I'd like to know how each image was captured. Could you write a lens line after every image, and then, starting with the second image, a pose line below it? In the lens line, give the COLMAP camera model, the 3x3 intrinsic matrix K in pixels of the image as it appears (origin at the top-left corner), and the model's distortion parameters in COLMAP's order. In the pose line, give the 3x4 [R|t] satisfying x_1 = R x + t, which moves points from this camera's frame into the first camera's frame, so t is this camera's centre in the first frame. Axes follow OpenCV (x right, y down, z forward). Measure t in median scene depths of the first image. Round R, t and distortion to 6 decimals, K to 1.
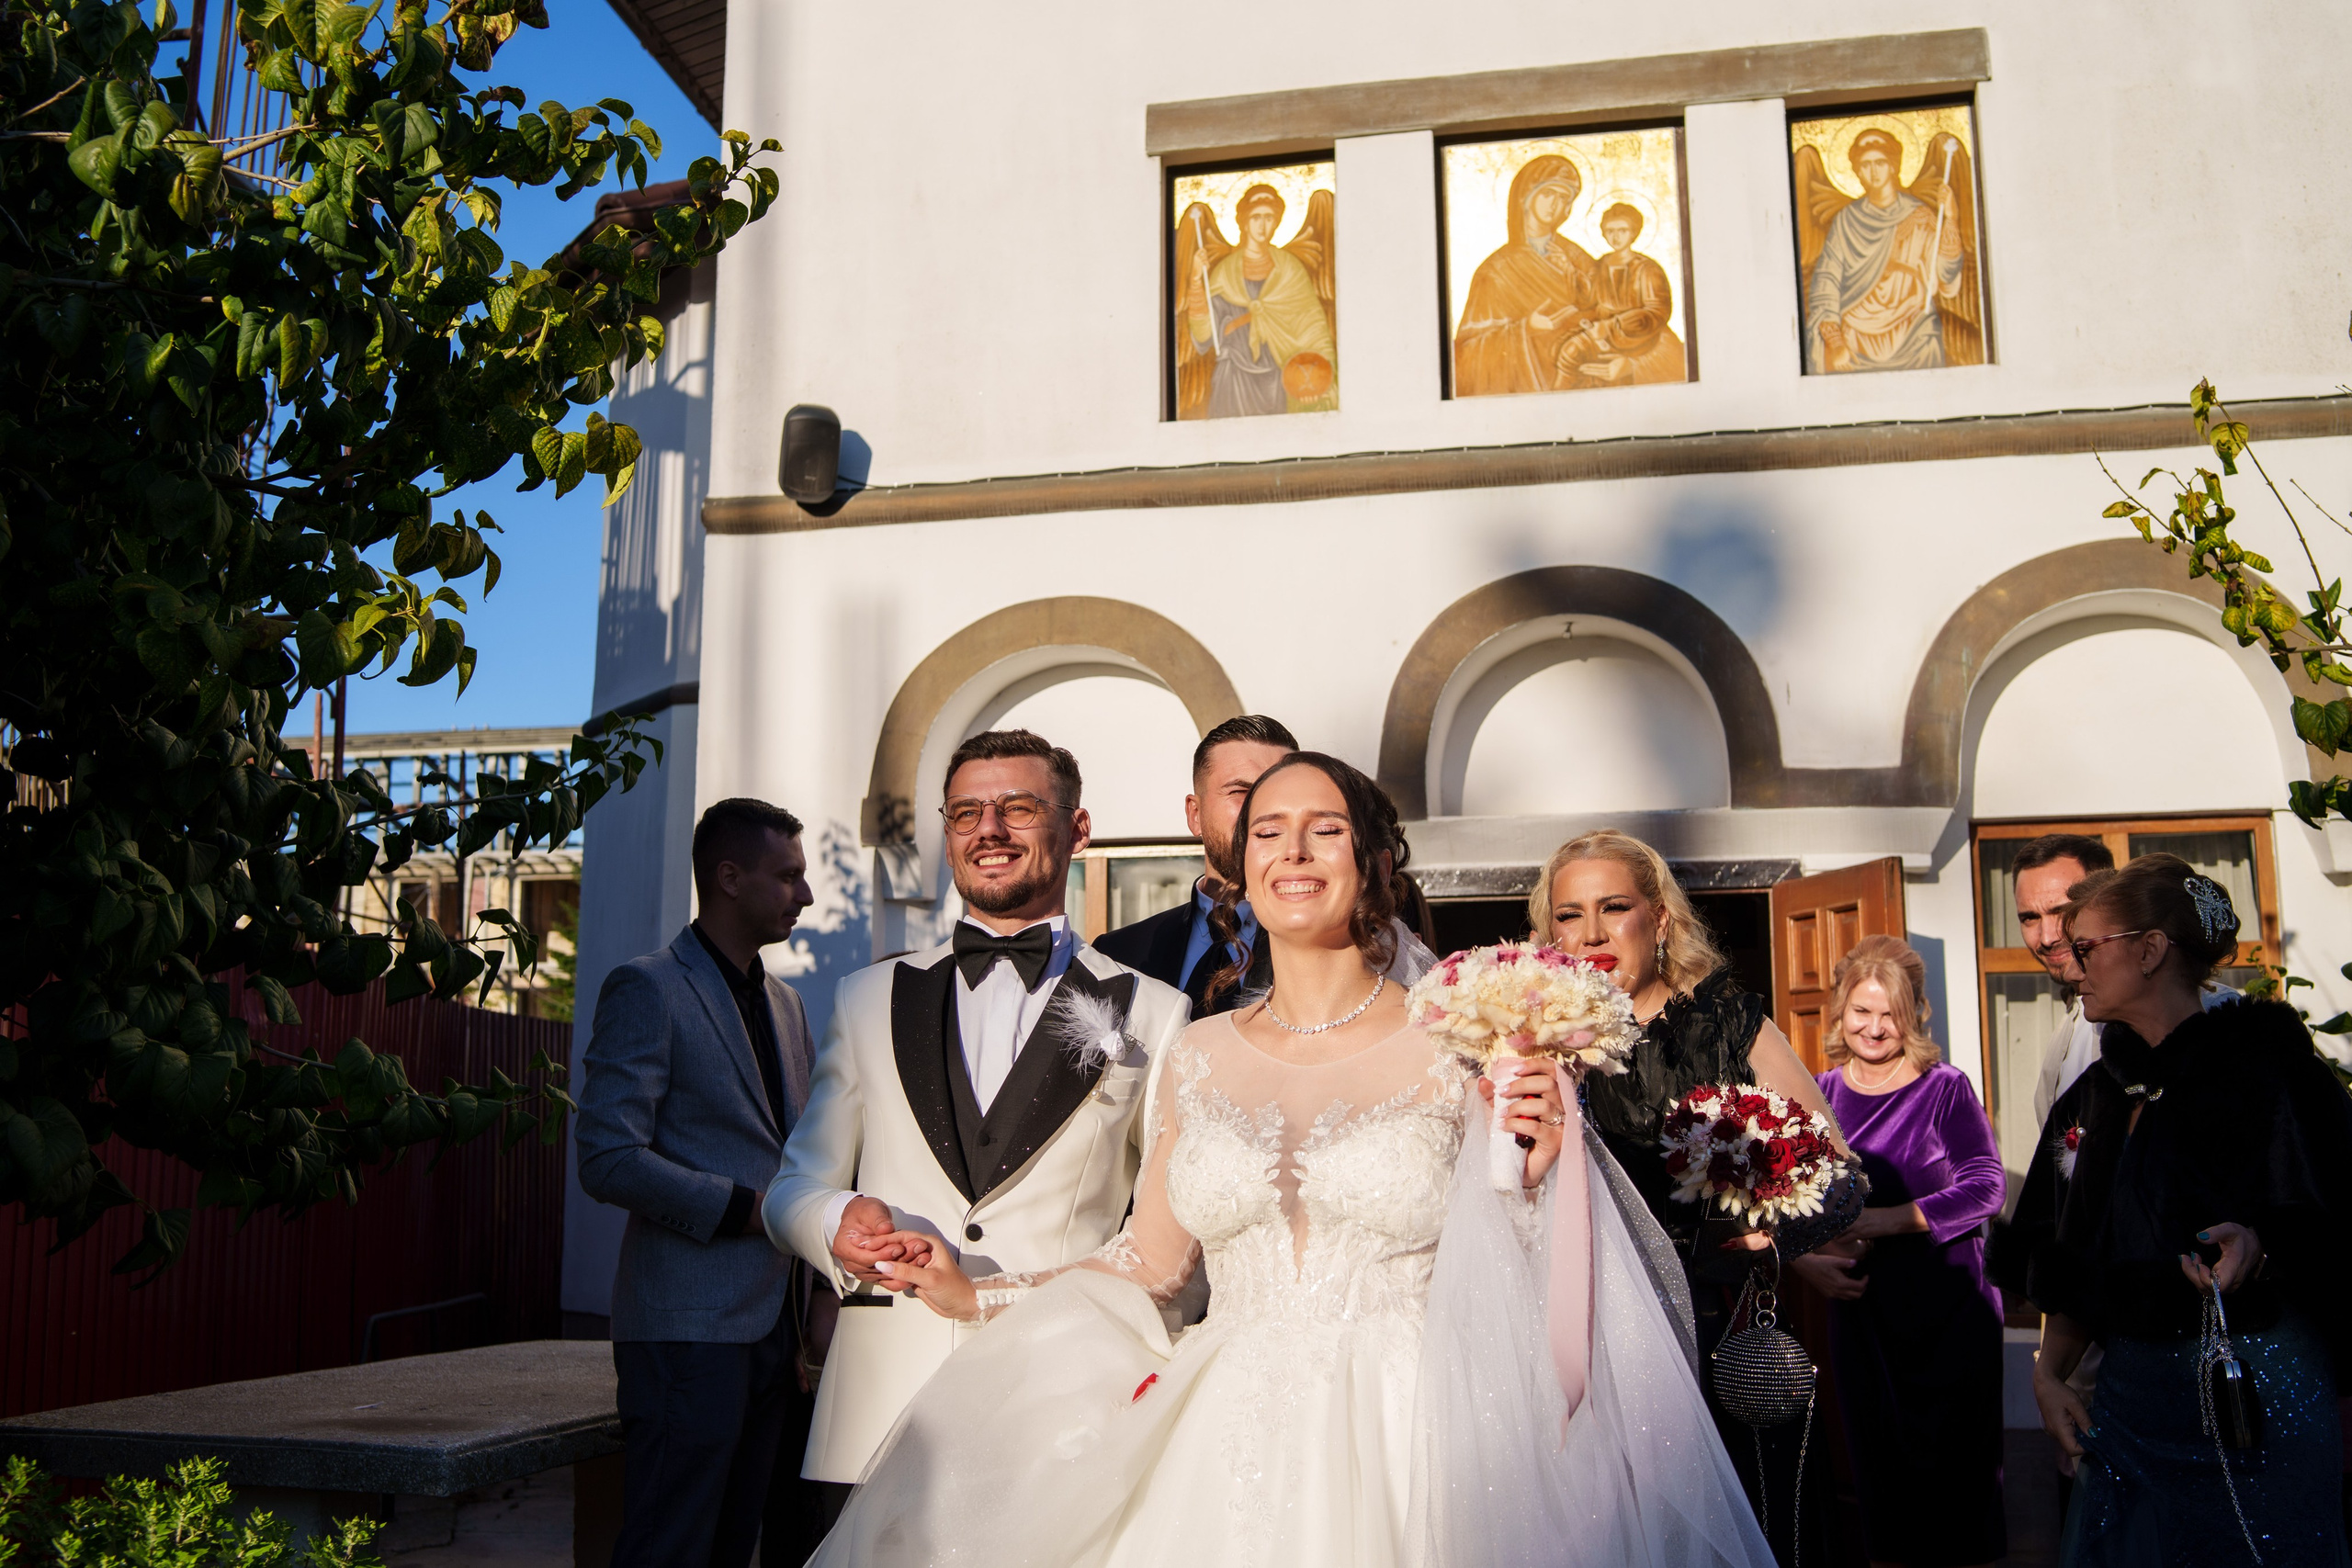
lens RADIAL K [[2315.9, 0, 1173.4], [0, 2315.9, 798.2], [0, 0, 1]] dist [-0.063308, 0.016249]
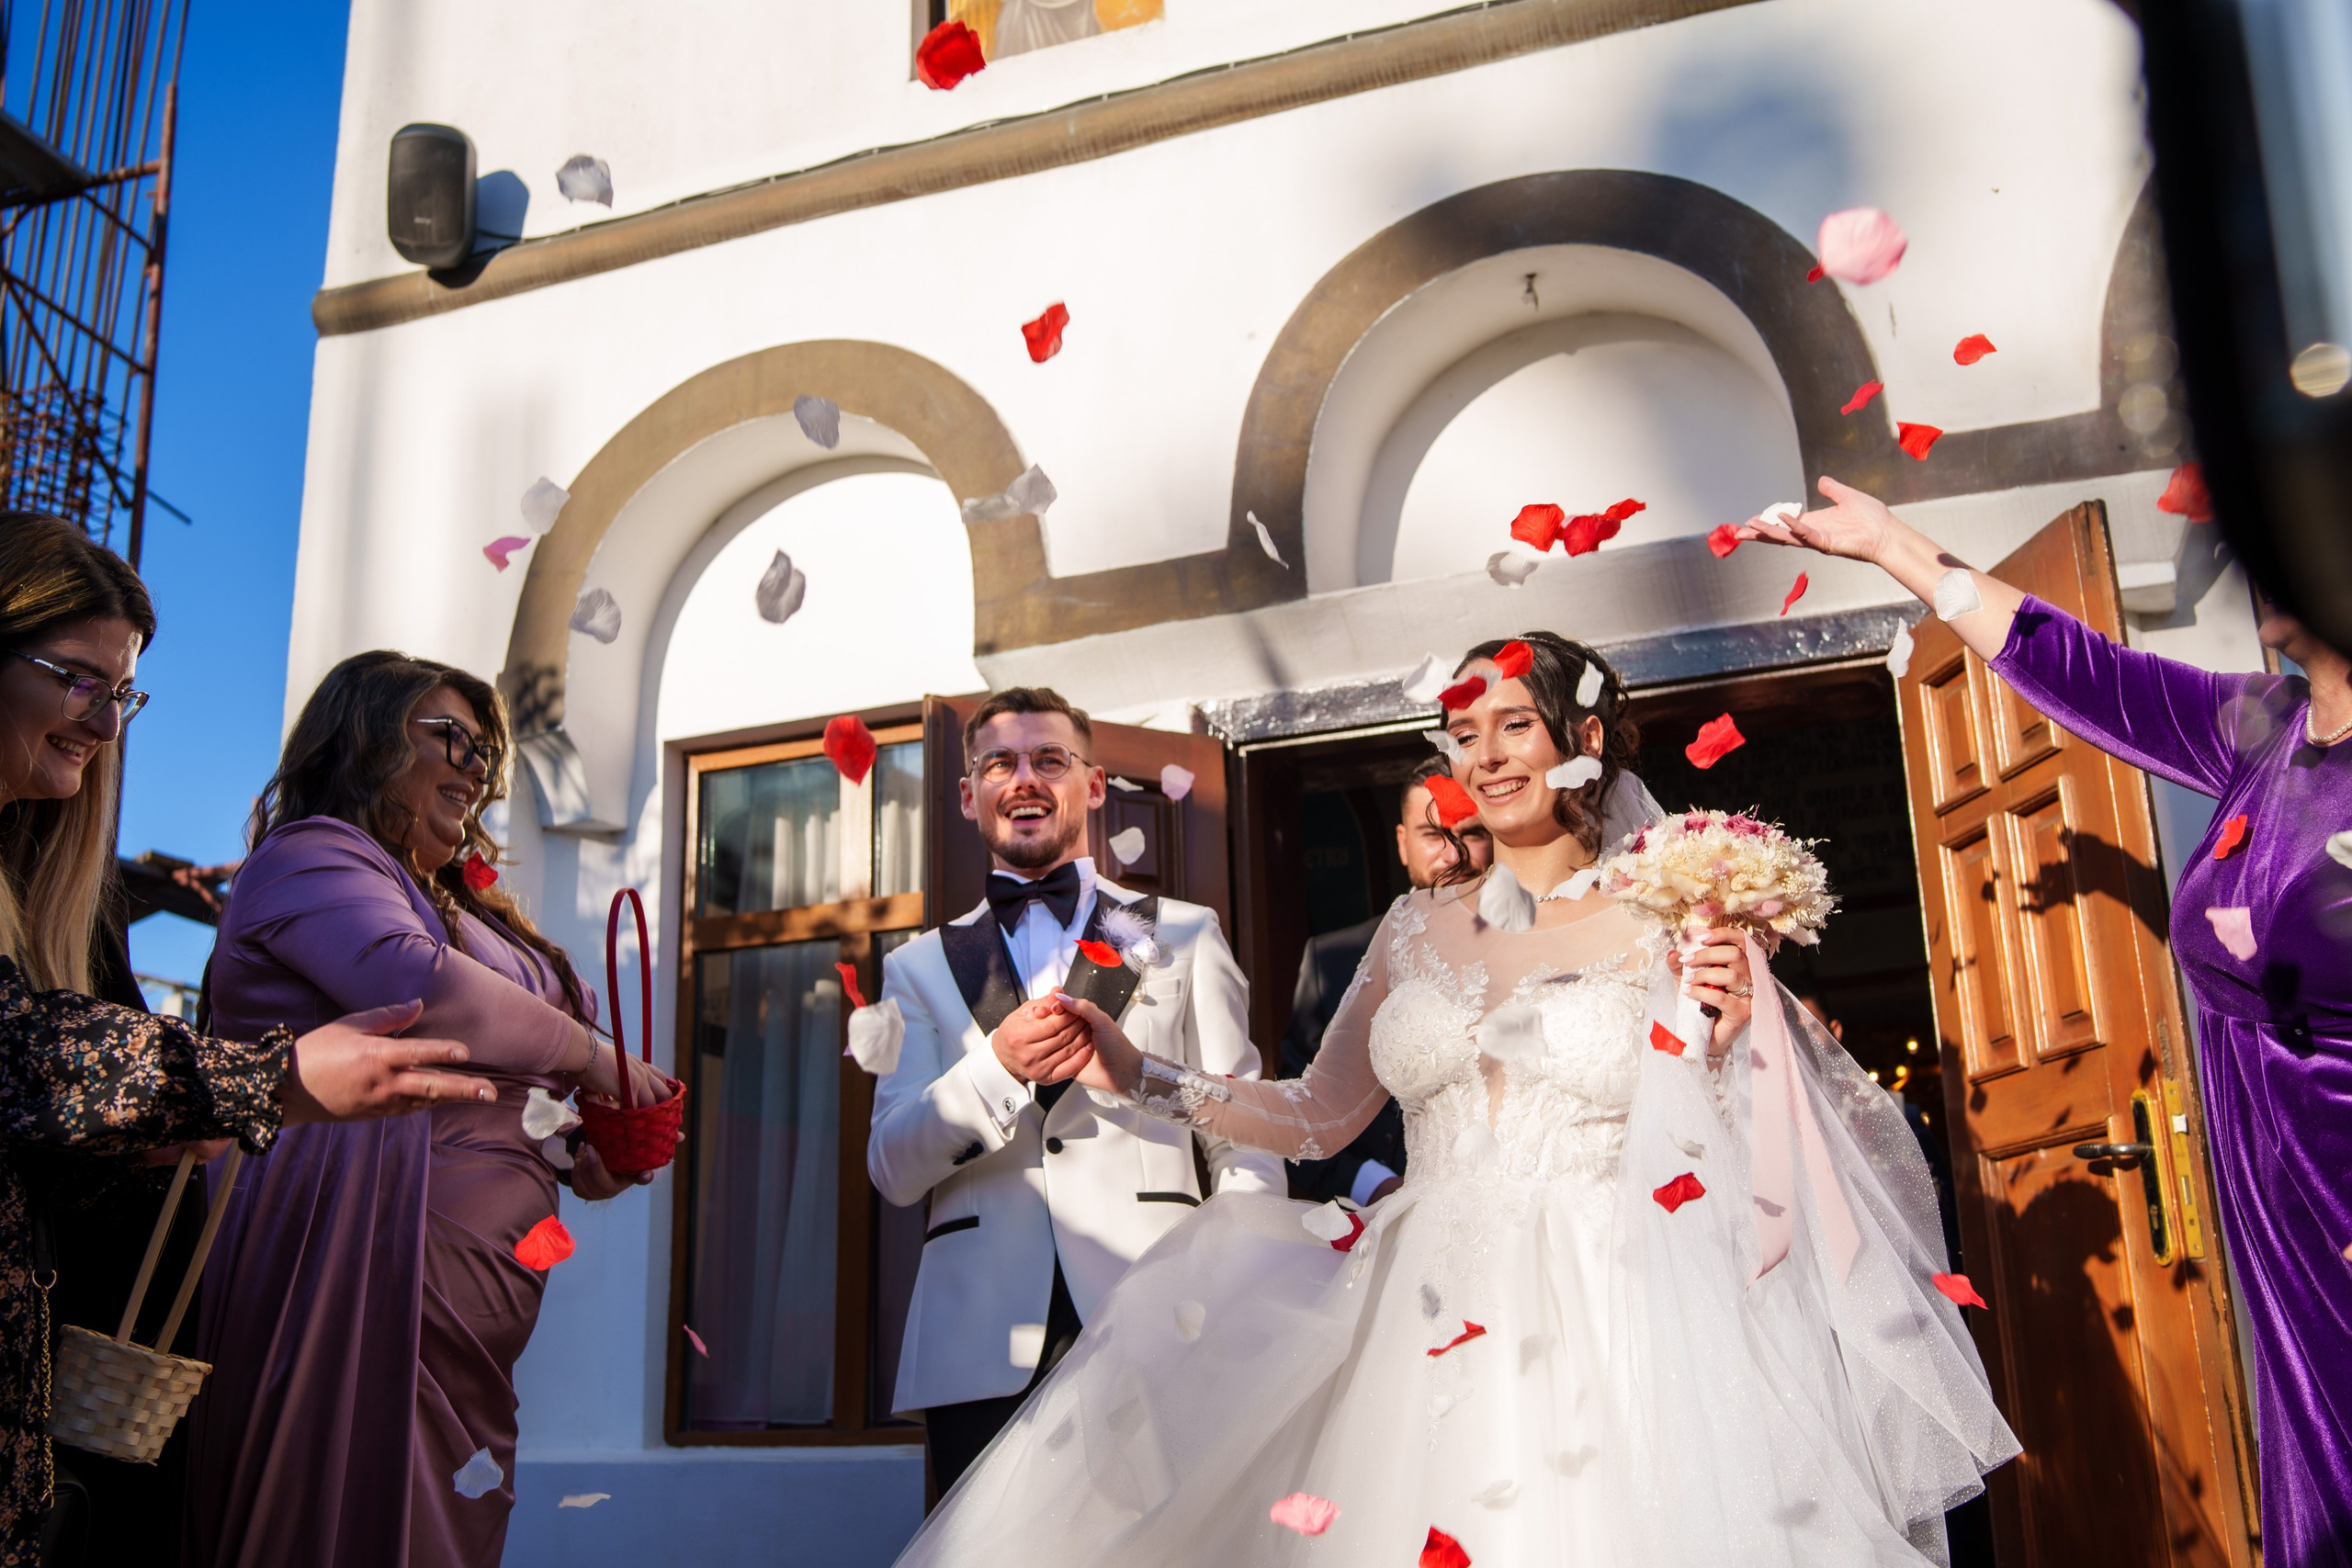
lens RADIAL K [[2292.1, 0, 1191.4], [0, 2292.1, 781.1], [0, 0, 1]] dist [-0.073232, 0.039930]
pose [[0.987791, -0.069307, -0.139521, 0.166012], [0.051559, 0.990558, -0.127026, 0.135788], [0.147007, 0.118282, 0.982038, 0.431637]]
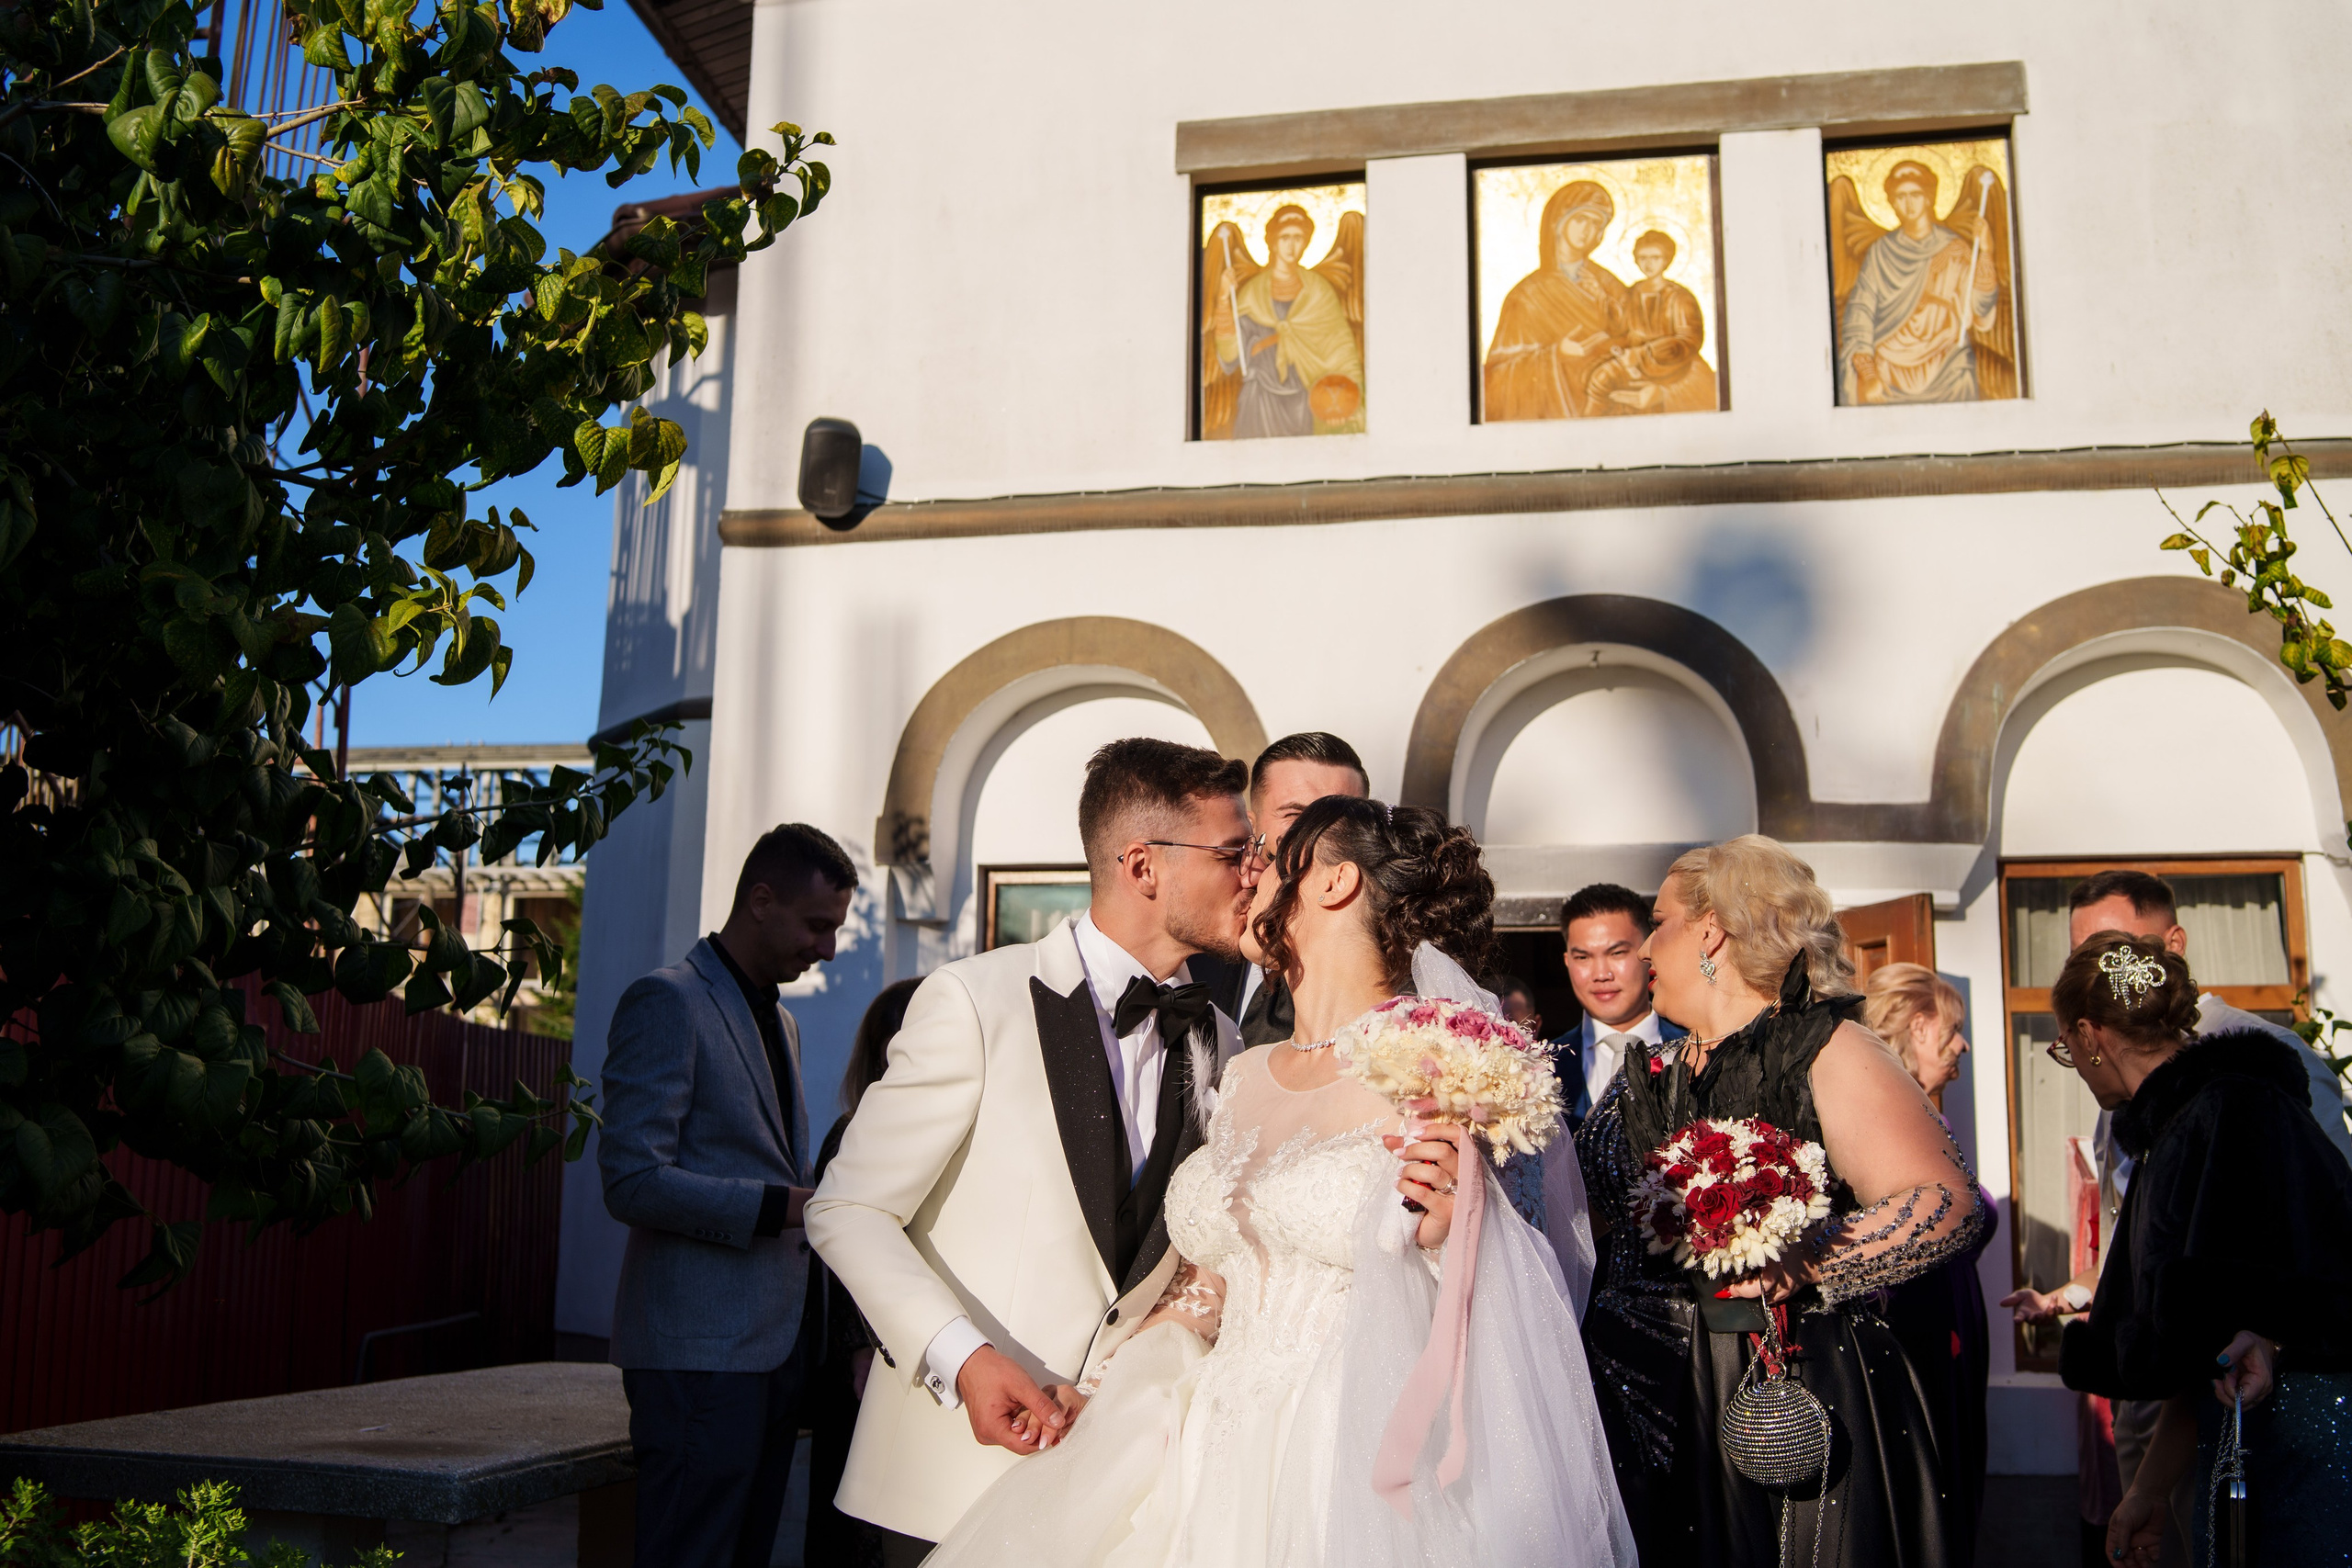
lens RADIAL K [[2313.1, 0, 1184.3], [0, 2313.1, 798.5], [0, 0, 1]] dist [-0.062783, 0.018436]
pose [[0.999805, 0.017784, 0.008623, -0.013164], [-0.017674, 0.999764, -0.012657, 0.002784], [-0.008846, 0.012502, 0.999883, 0.014589]]
